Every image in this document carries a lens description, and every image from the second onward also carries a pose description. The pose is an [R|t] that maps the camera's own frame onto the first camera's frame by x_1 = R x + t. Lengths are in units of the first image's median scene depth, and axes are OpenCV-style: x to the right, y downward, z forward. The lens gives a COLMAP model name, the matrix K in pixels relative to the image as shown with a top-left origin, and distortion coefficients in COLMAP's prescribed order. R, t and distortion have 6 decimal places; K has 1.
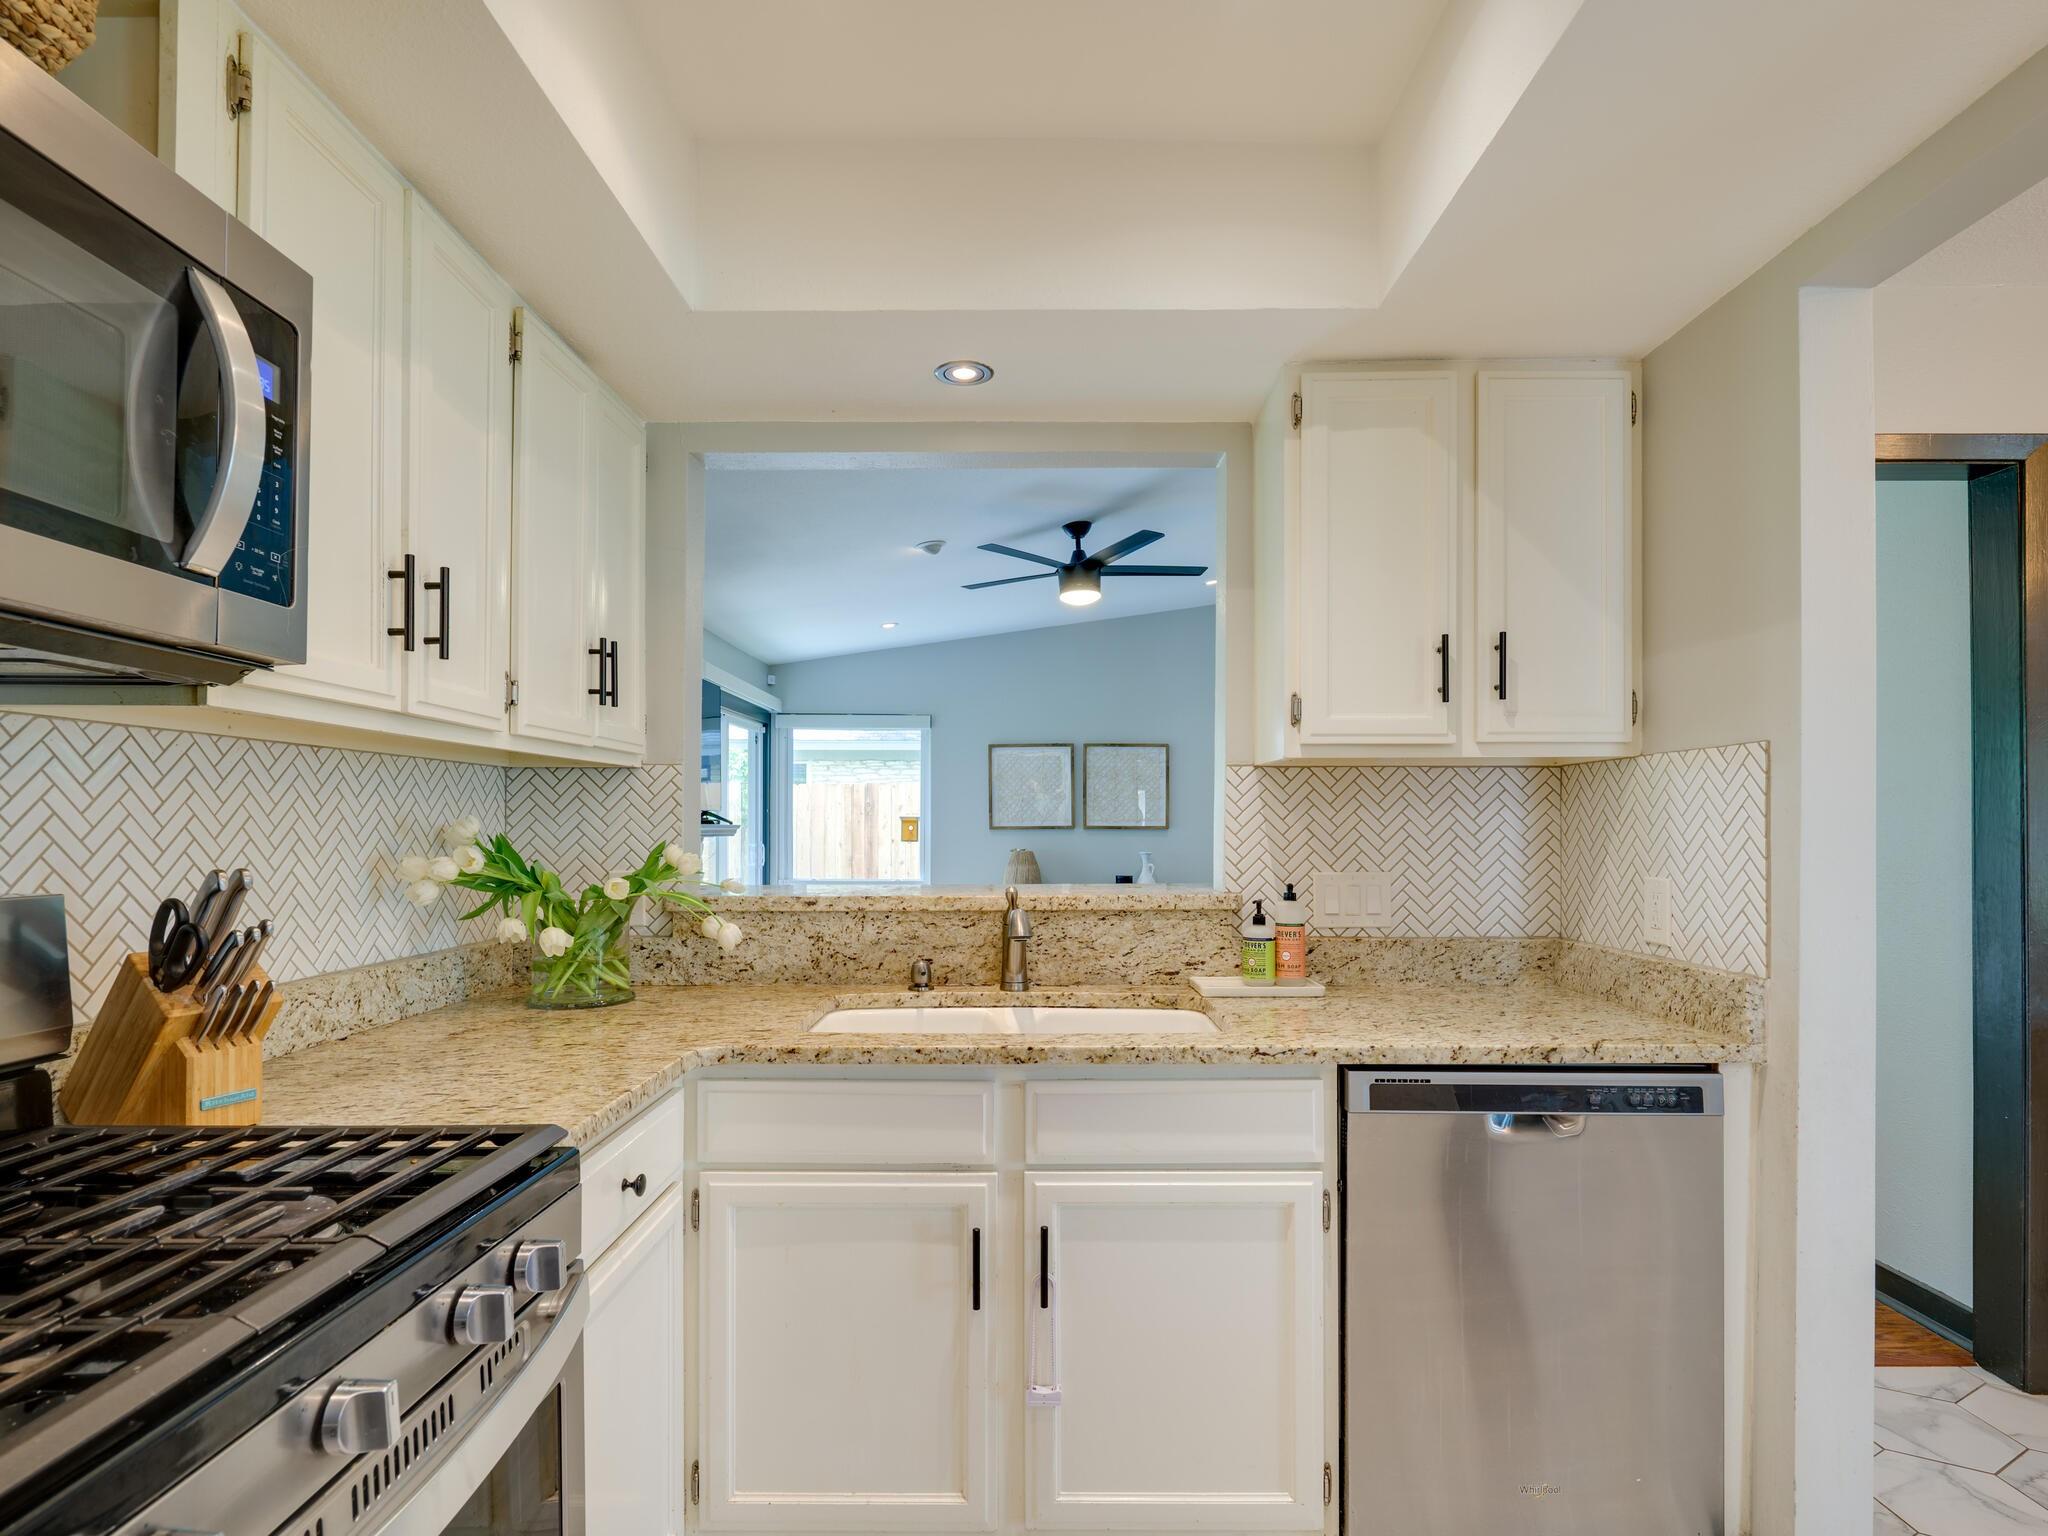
lens RADIAL K [[1066.3, 0, 1024.2], [0, 1066.3, 818.2], [0, 0, 1]] dist [0.000653, -0.000196]
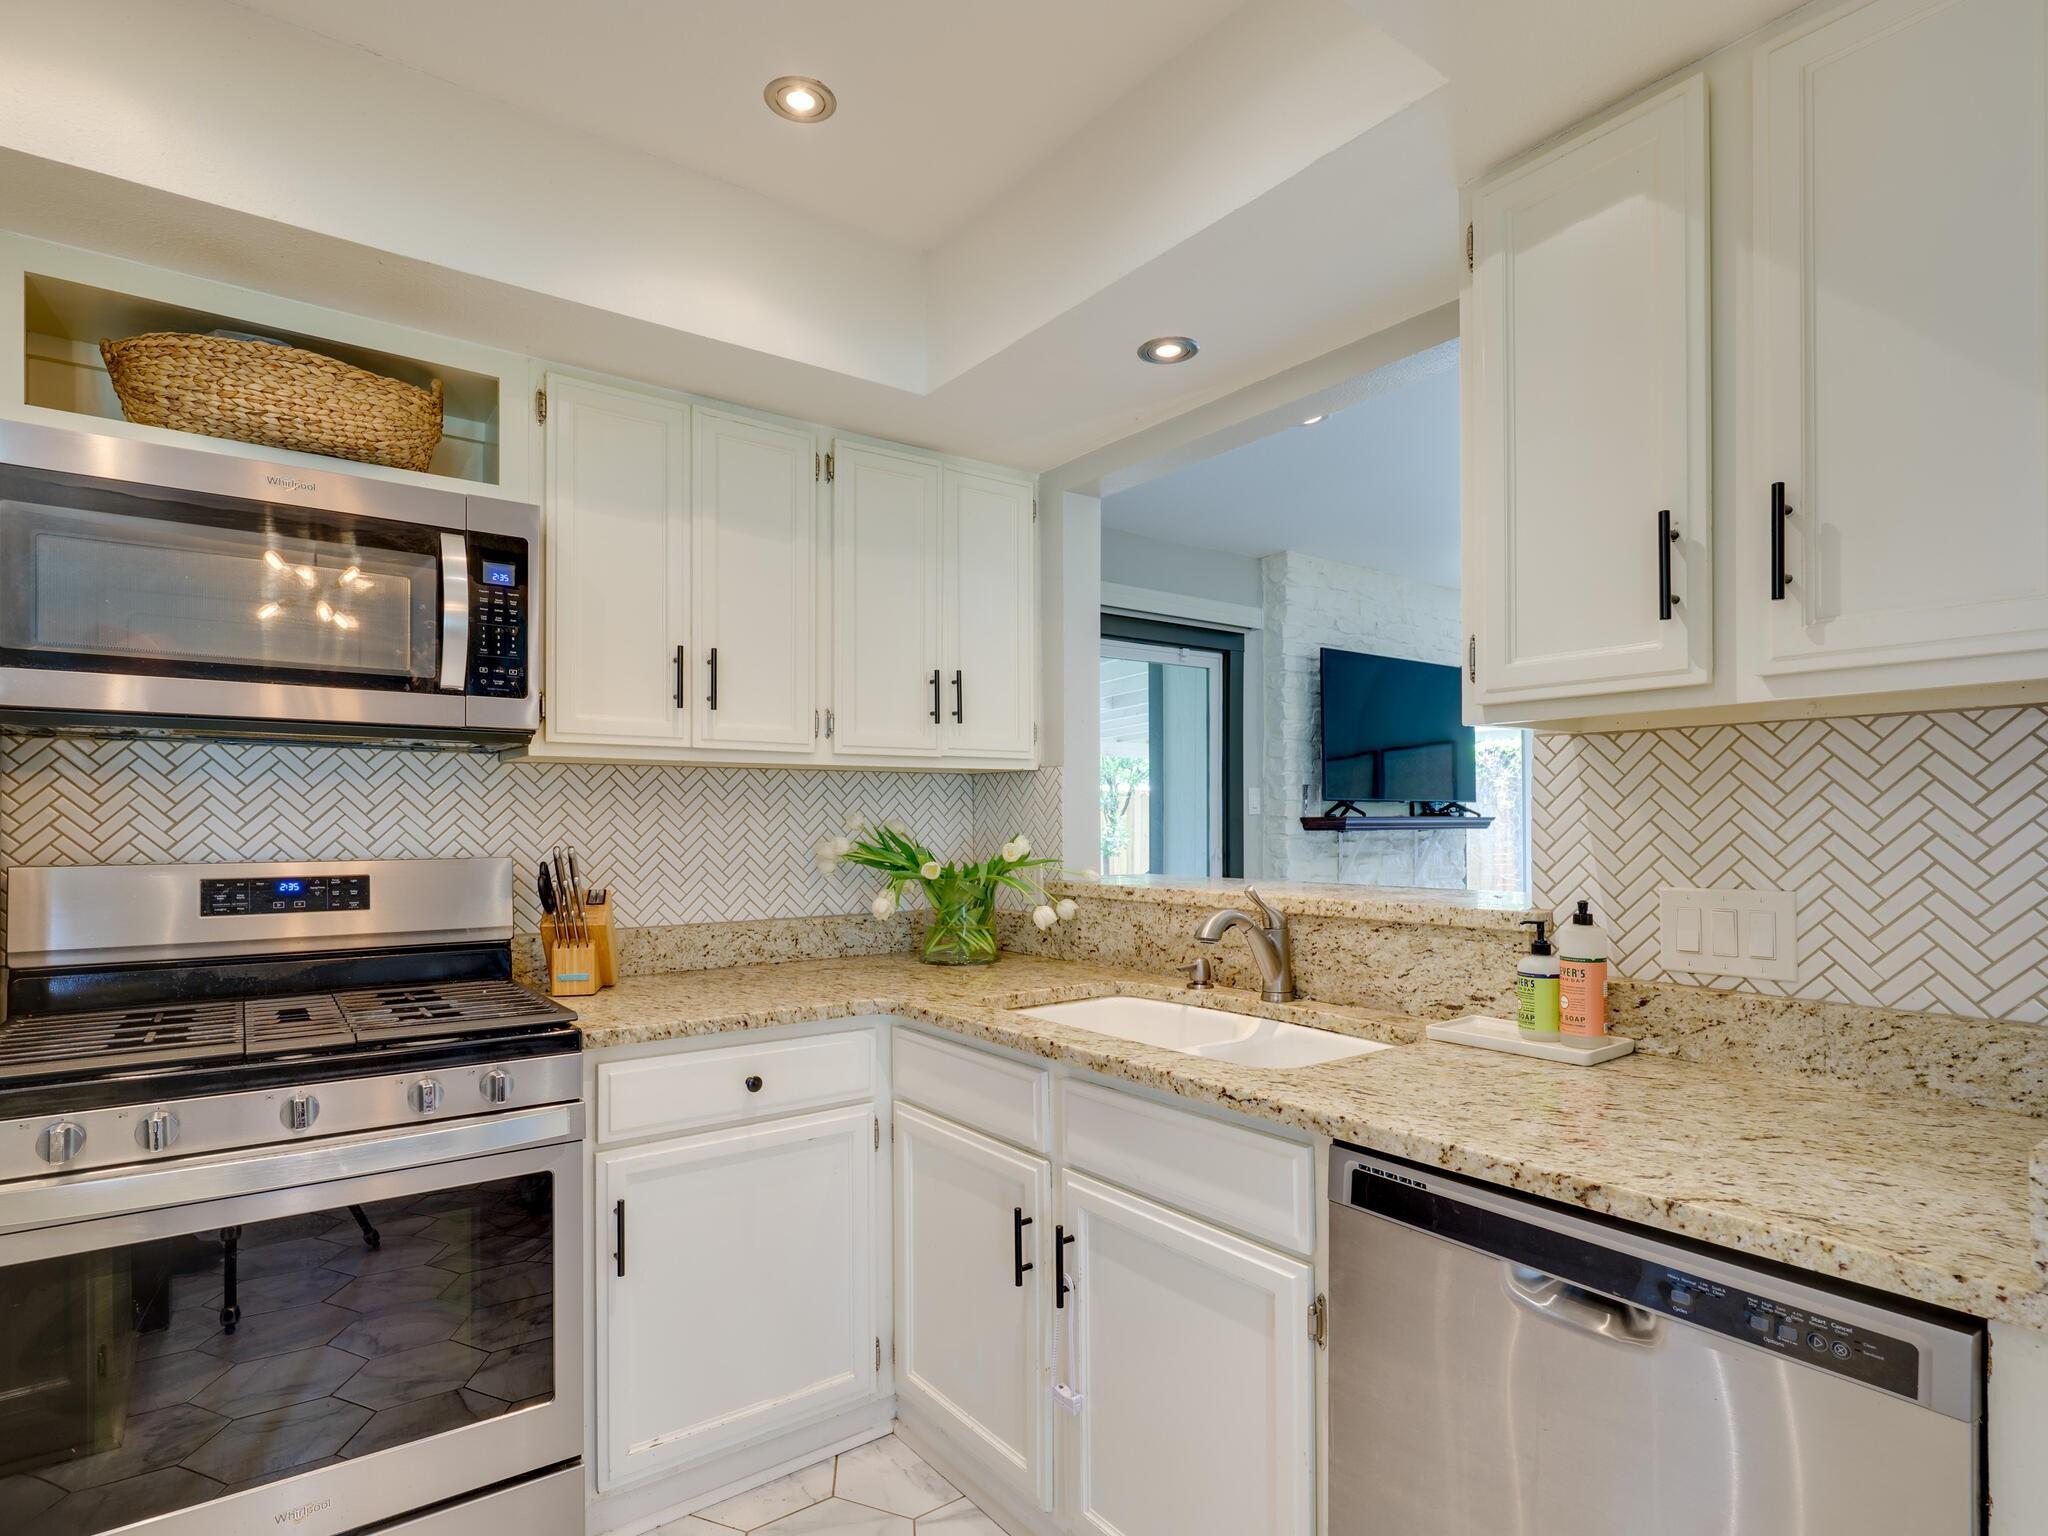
lens RADIAL K [[1083.4, 0, 1032.8], [0, 1083.4, 819.0], [0, 0, 1]] dist [-0.000488, -0.000742]
pose [[0.600363, -0.002657, -0.799723, 0.600545], [0.009420, 0.999949, 0.003750, 0.001771], [0.799672, -0.009784, 0.600358, 0.284107]]
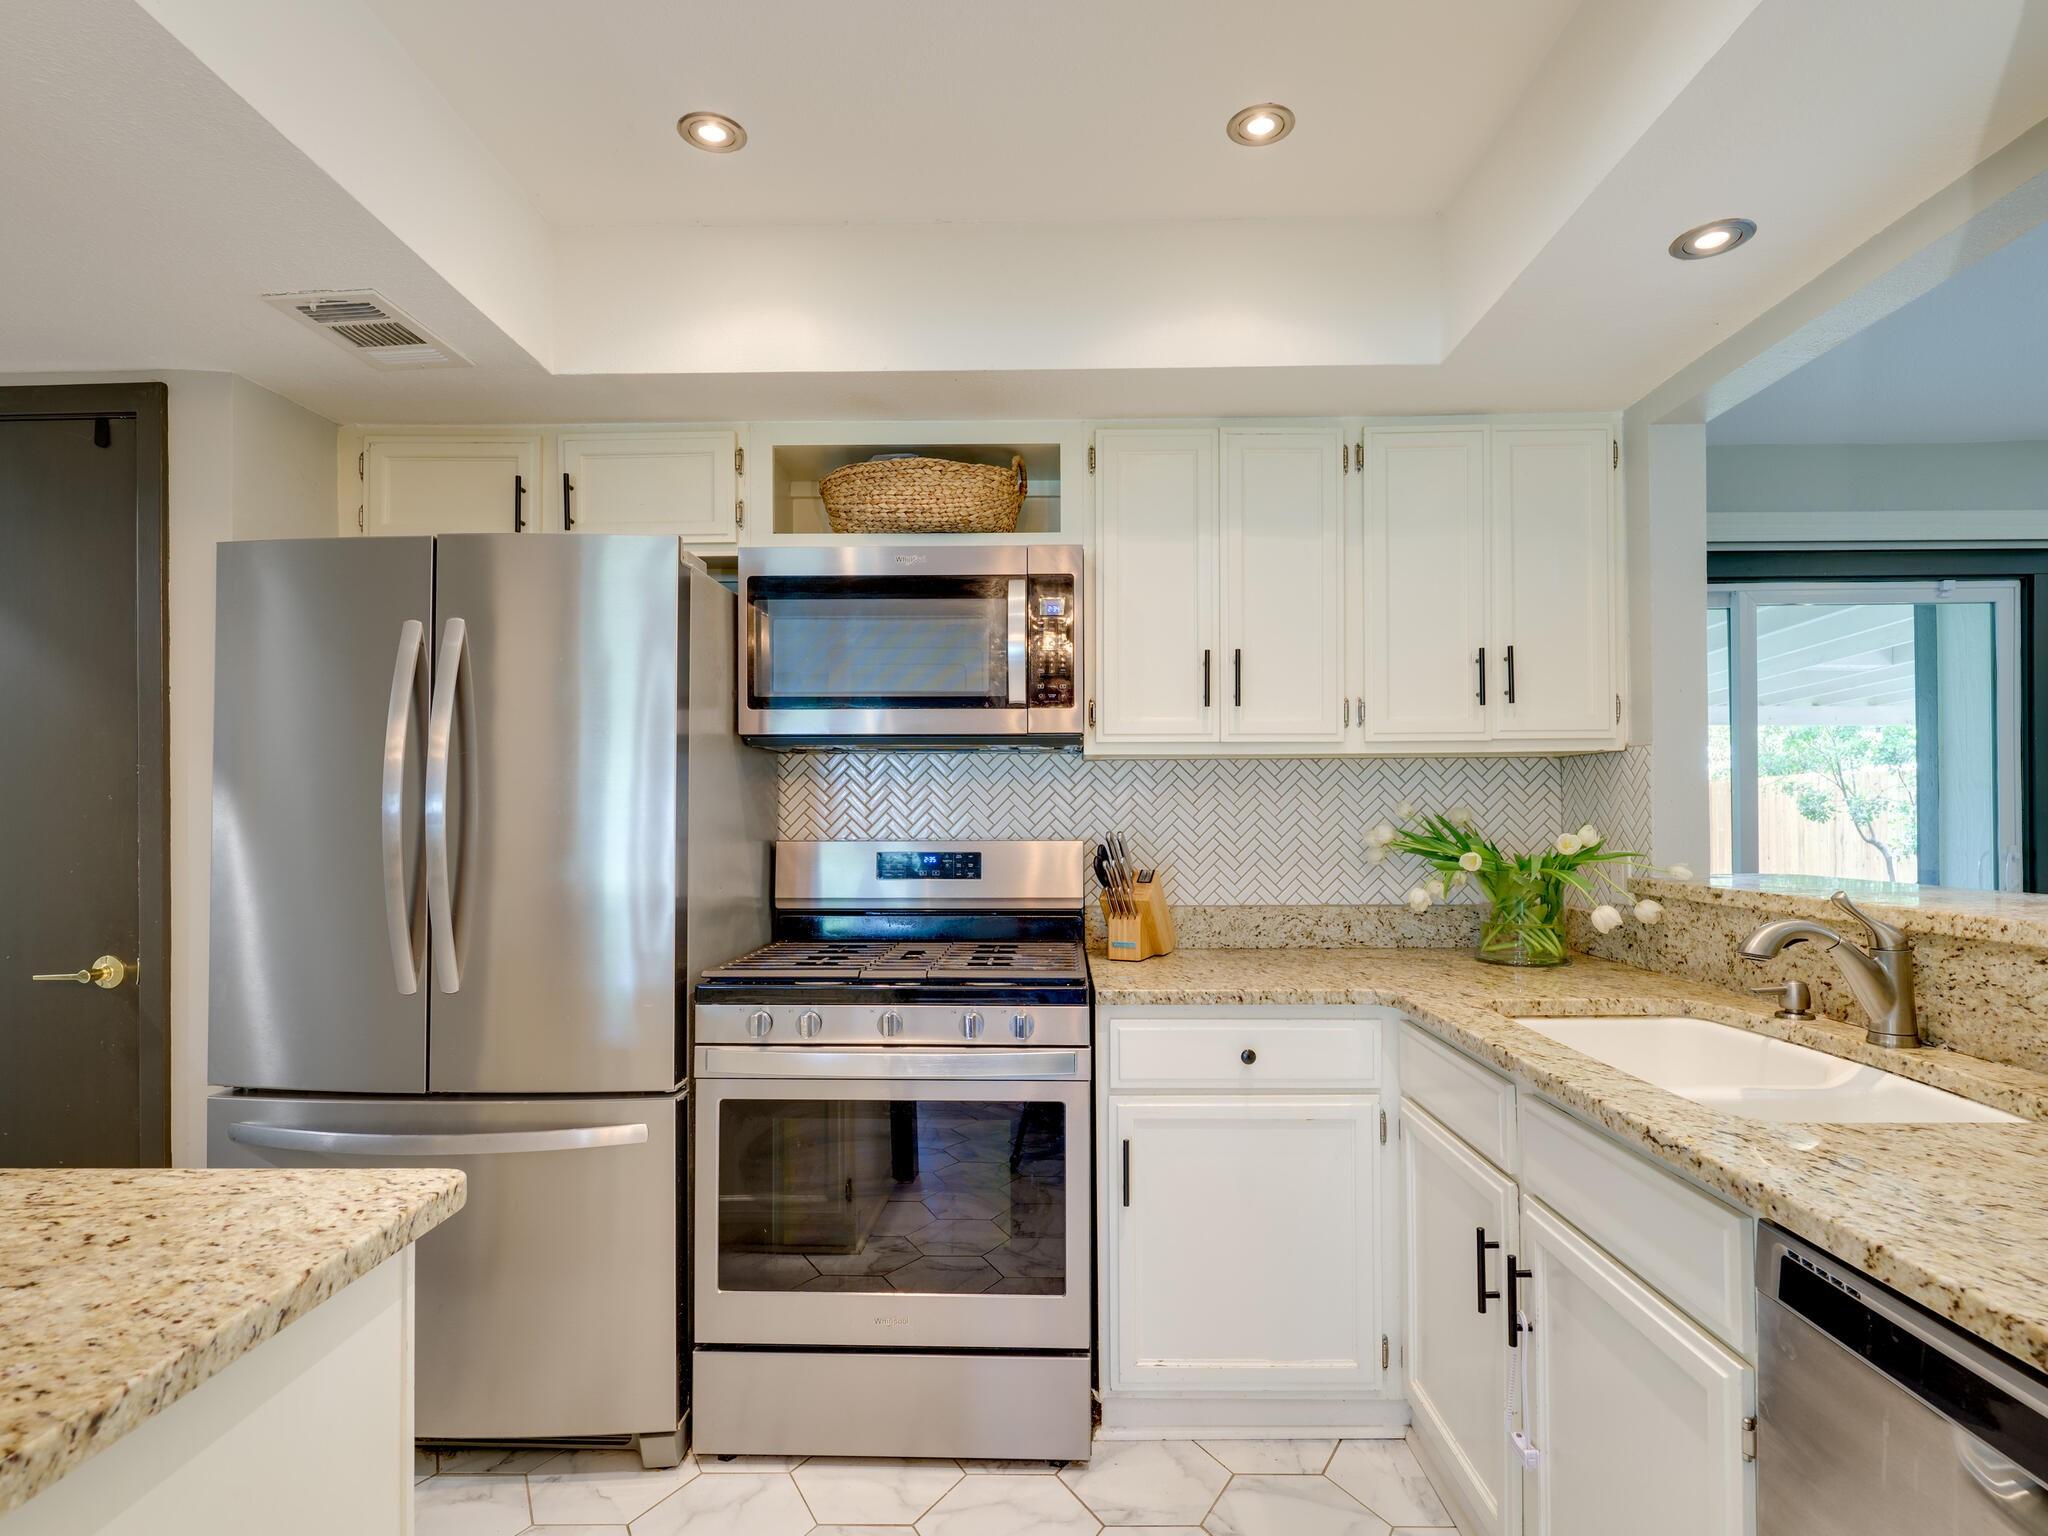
lens RADIAL K [[1076.5, 0, 1035.8], [0, 1076.5, 801.3], [0, 0, 1]] dist [-0.001836, -0.000891]
pose [[-0.020070, -0.009056, -0.999758, 0.693849], [0.012616, 0.999877, -0.009311, 0.003859], [0.999719, -0.012800, -0.019953, 0.464021]]
